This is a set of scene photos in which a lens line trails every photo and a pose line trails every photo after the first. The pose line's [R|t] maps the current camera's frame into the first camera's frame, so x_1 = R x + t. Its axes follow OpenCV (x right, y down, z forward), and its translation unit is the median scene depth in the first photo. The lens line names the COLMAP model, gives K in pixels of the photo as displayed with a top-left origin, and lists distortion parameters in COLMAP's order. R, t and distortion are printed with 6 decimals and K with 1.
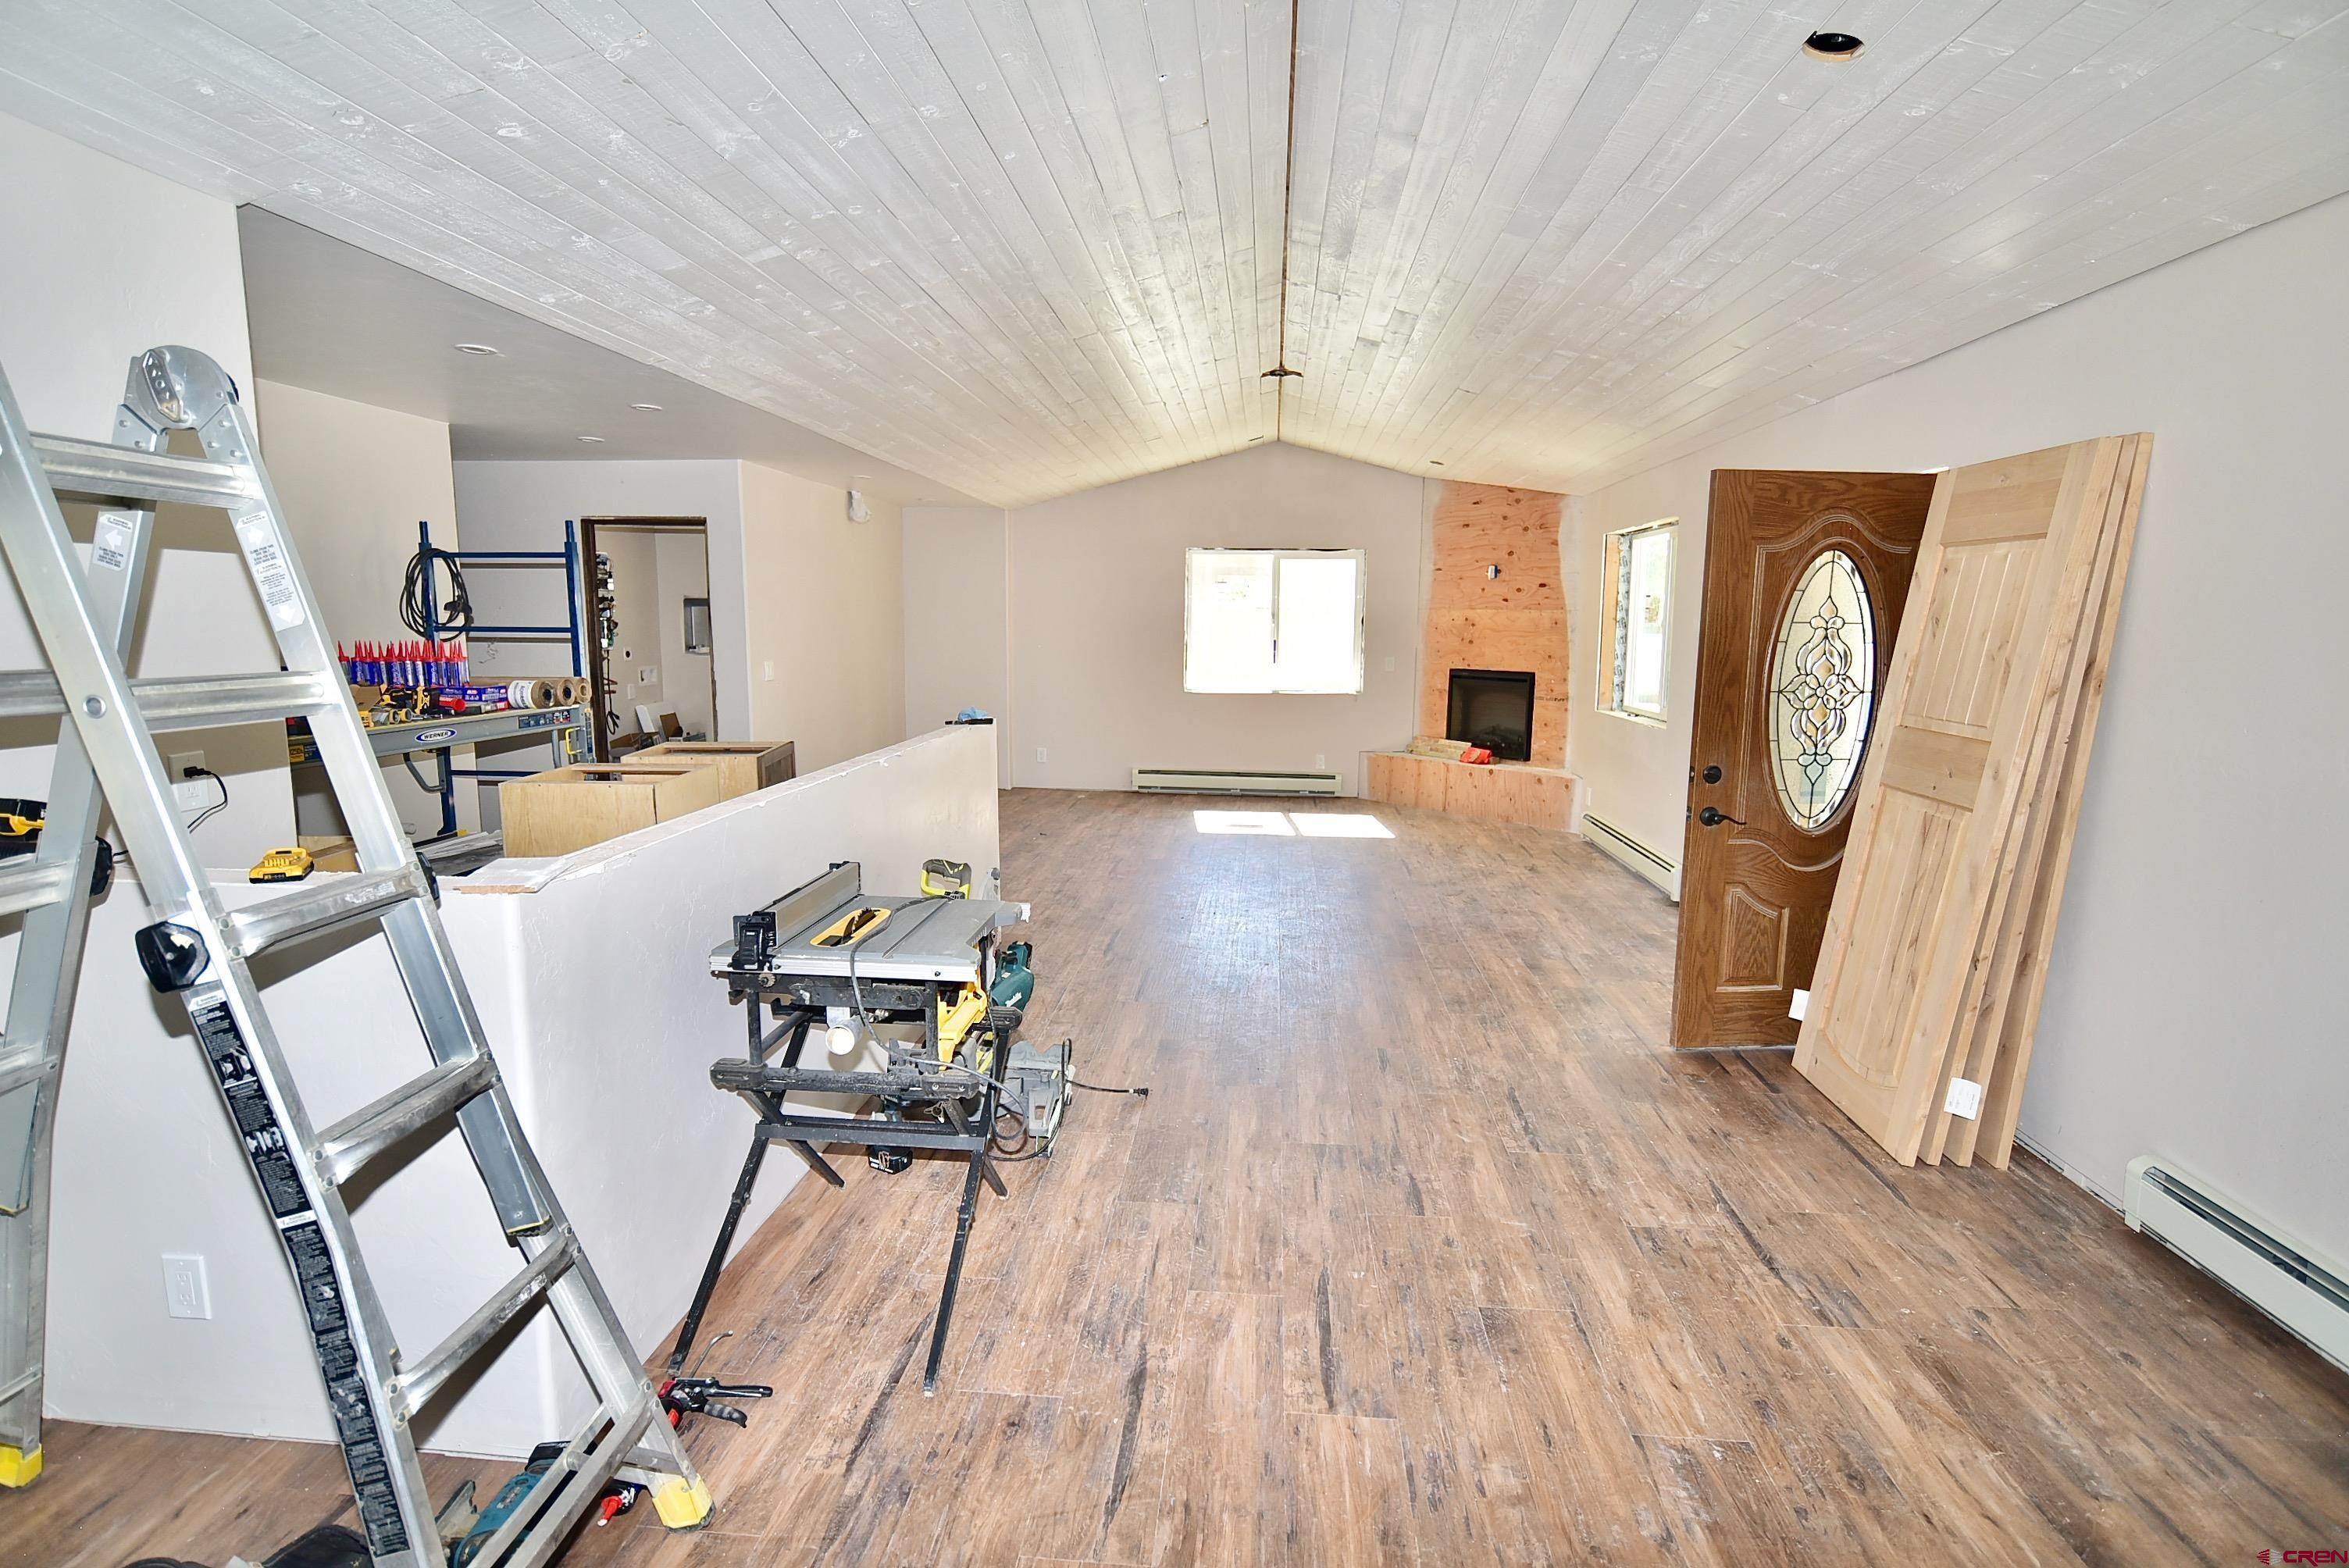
lens RADIAL K [[1172.8, 0, 1170.8], [0, 1172.8, 796.6], [0, 0, 1]] dist [-0.013298, 0.005978]
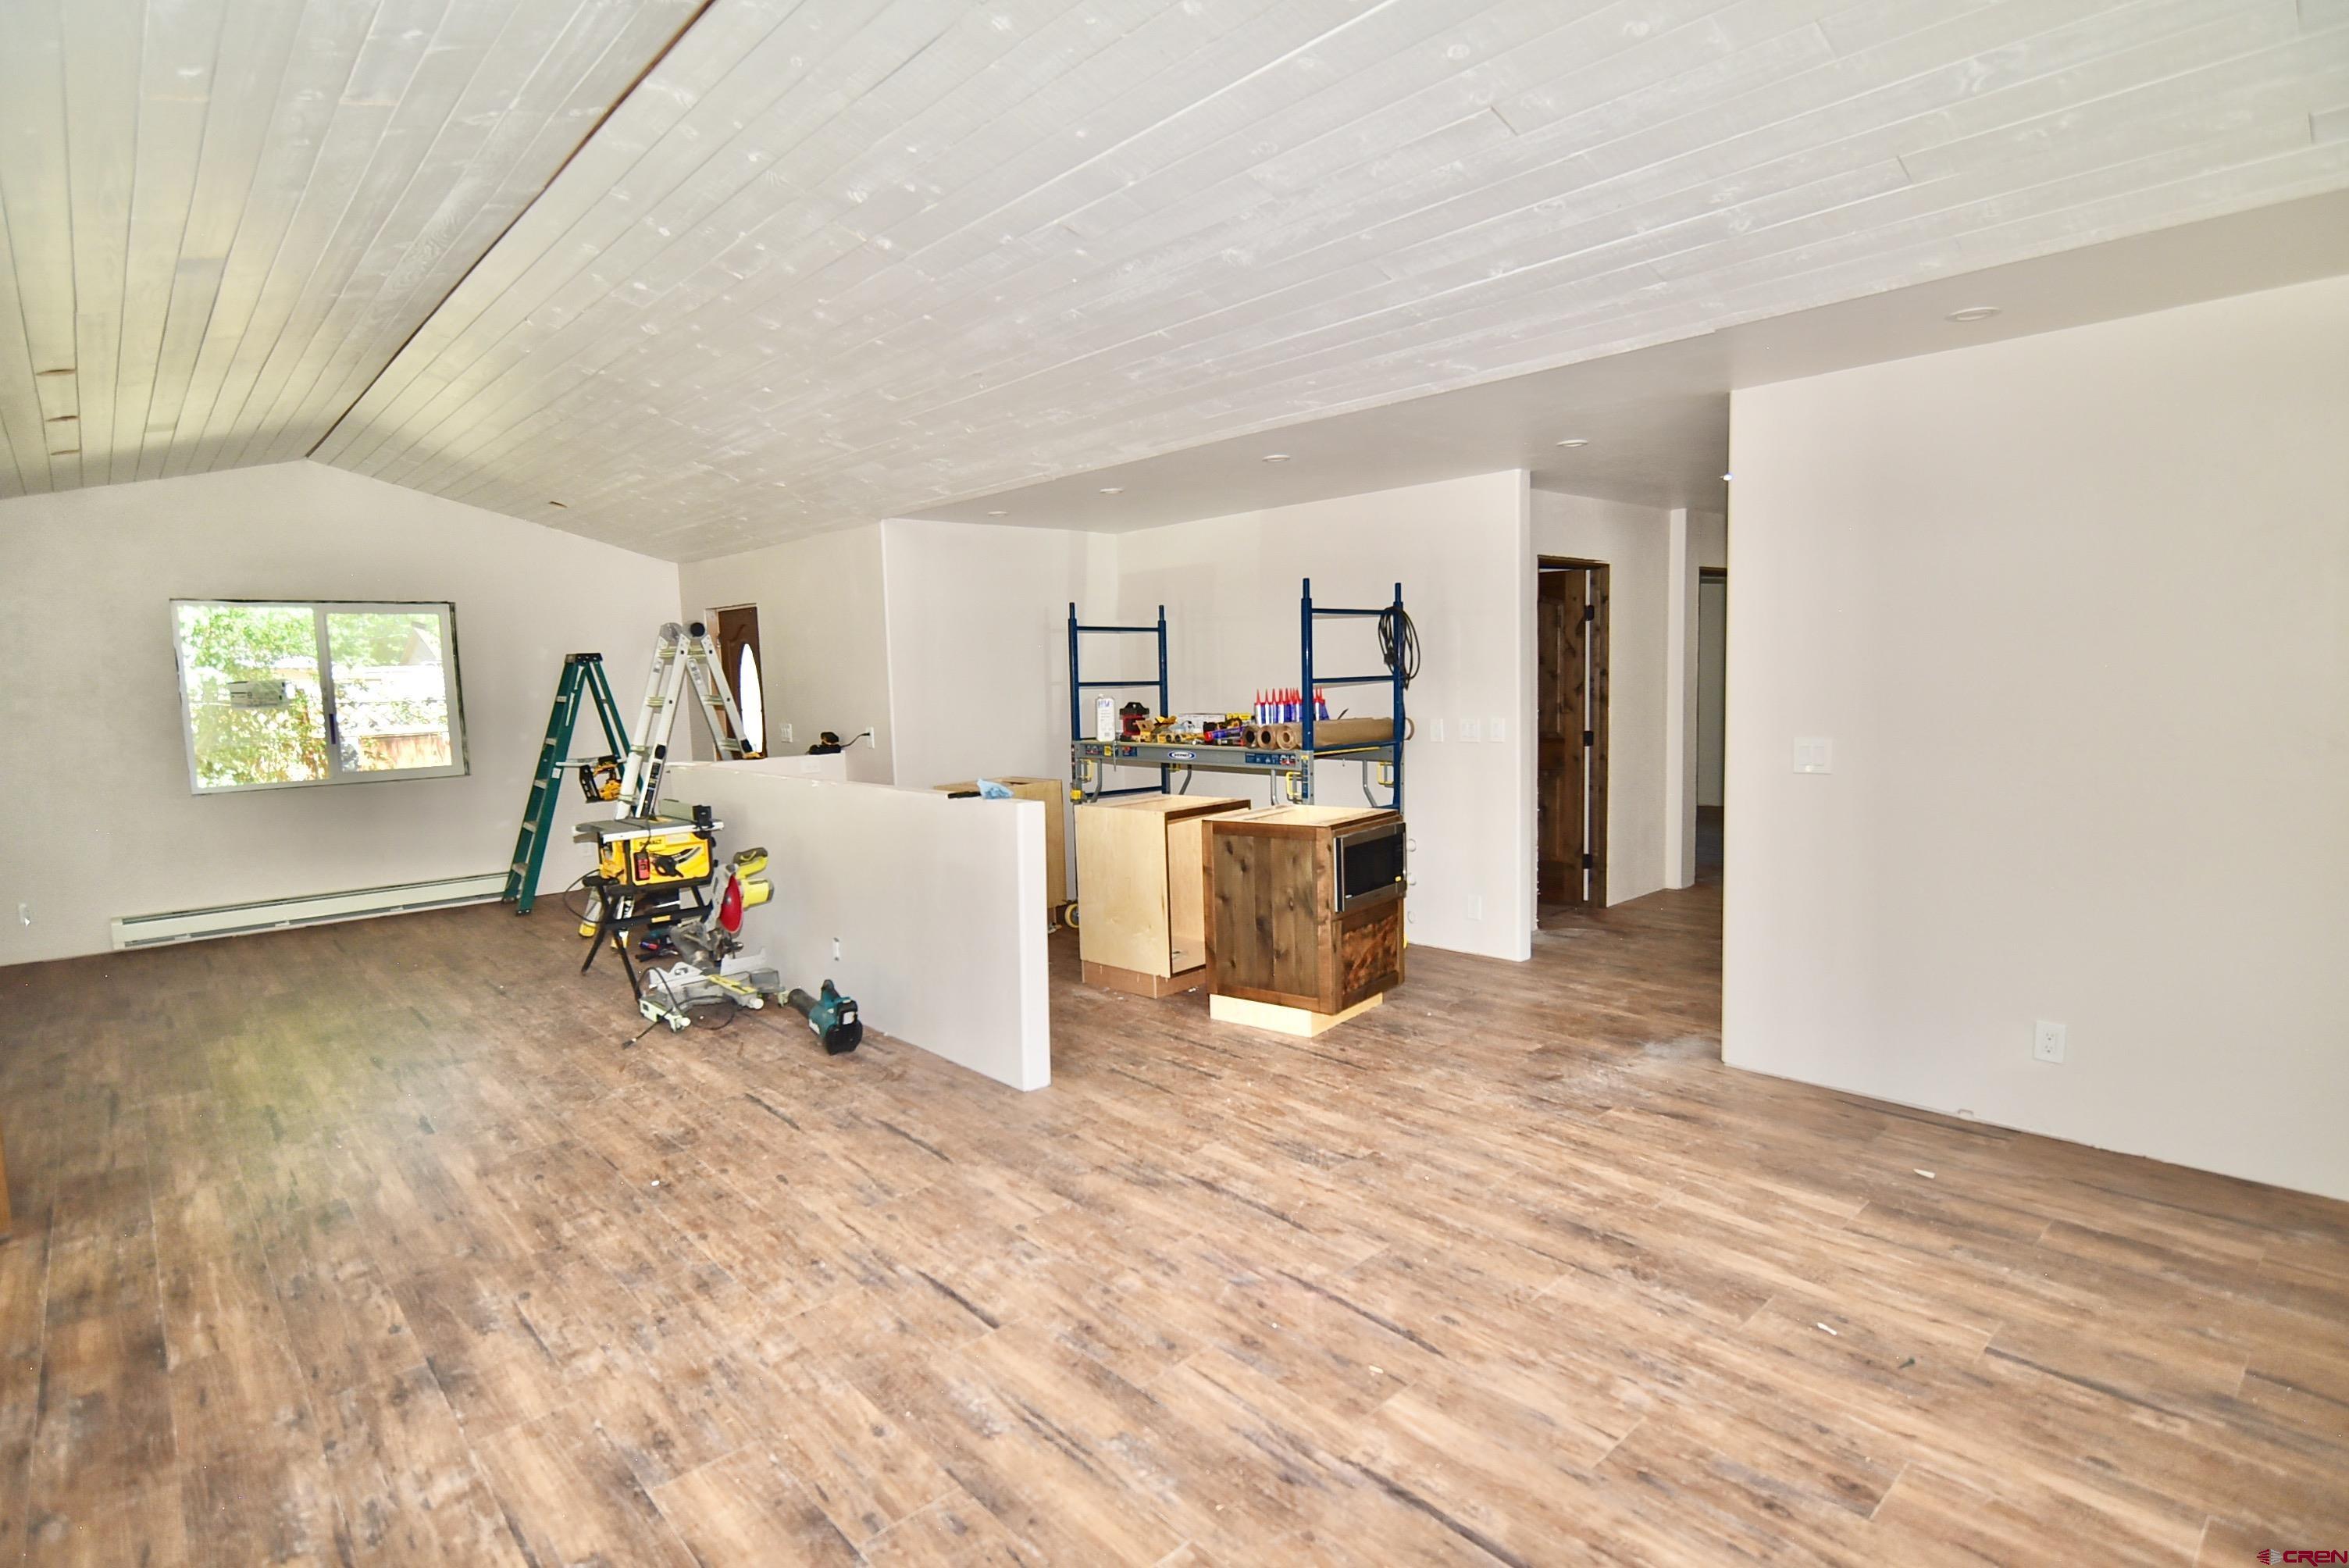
lens RADIAL K [[1172.8, 0, 1170.8], [0, 1172.8, 796.6], [0, 0, 1]] dist [-0.013298, 0.005978]
pose [[-0.676193, 0.088376, -0.731404, 0.229738], [-0.089977, 0.975440, 0.201048, -0.155684], [0.731209, 0.201757, -0.651634, 1.041216]]
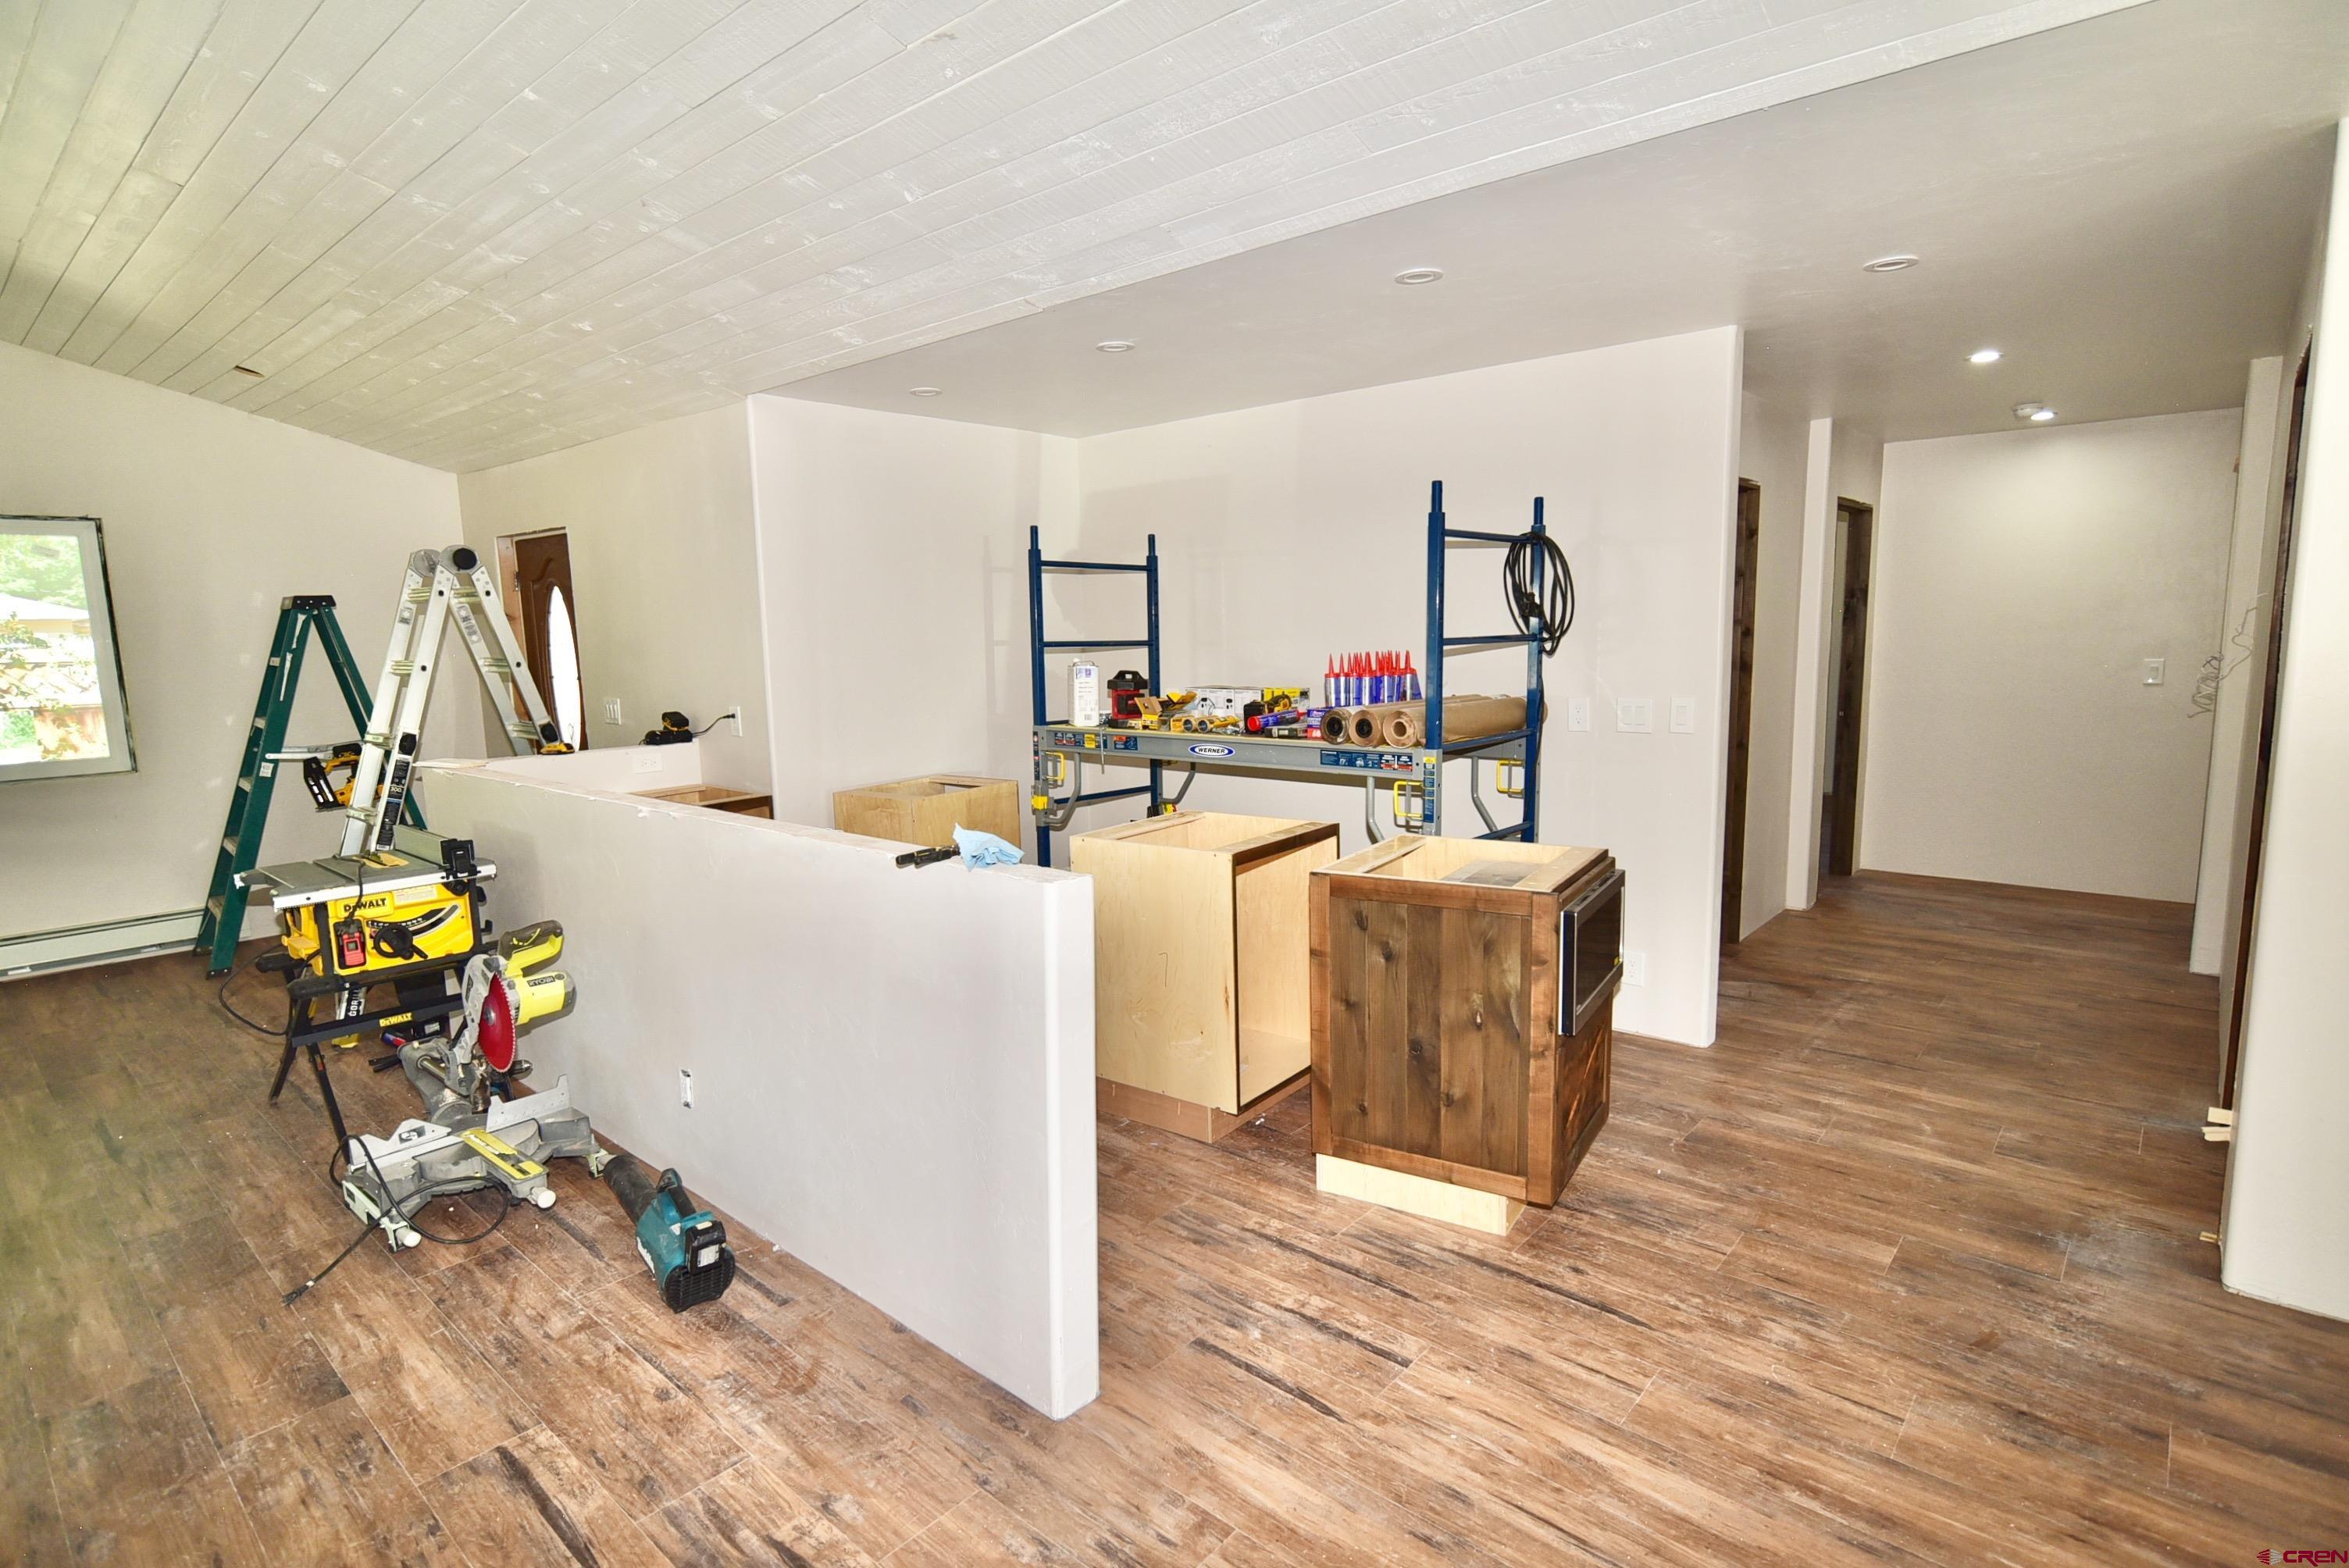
lens RADIAL K [[1172.8, 0, 1170.8], [0, 1172.8, 796.6], [0, 0, 1]] dist [-0.013298, 0.005978]
pose [[-0.593763, 0.118615, -0.795850, 0.088164], [-0.106336, 0.968833, 0.223731, -0.123146], [0.797583, 0.217471, -0.562644, 0.823074]]
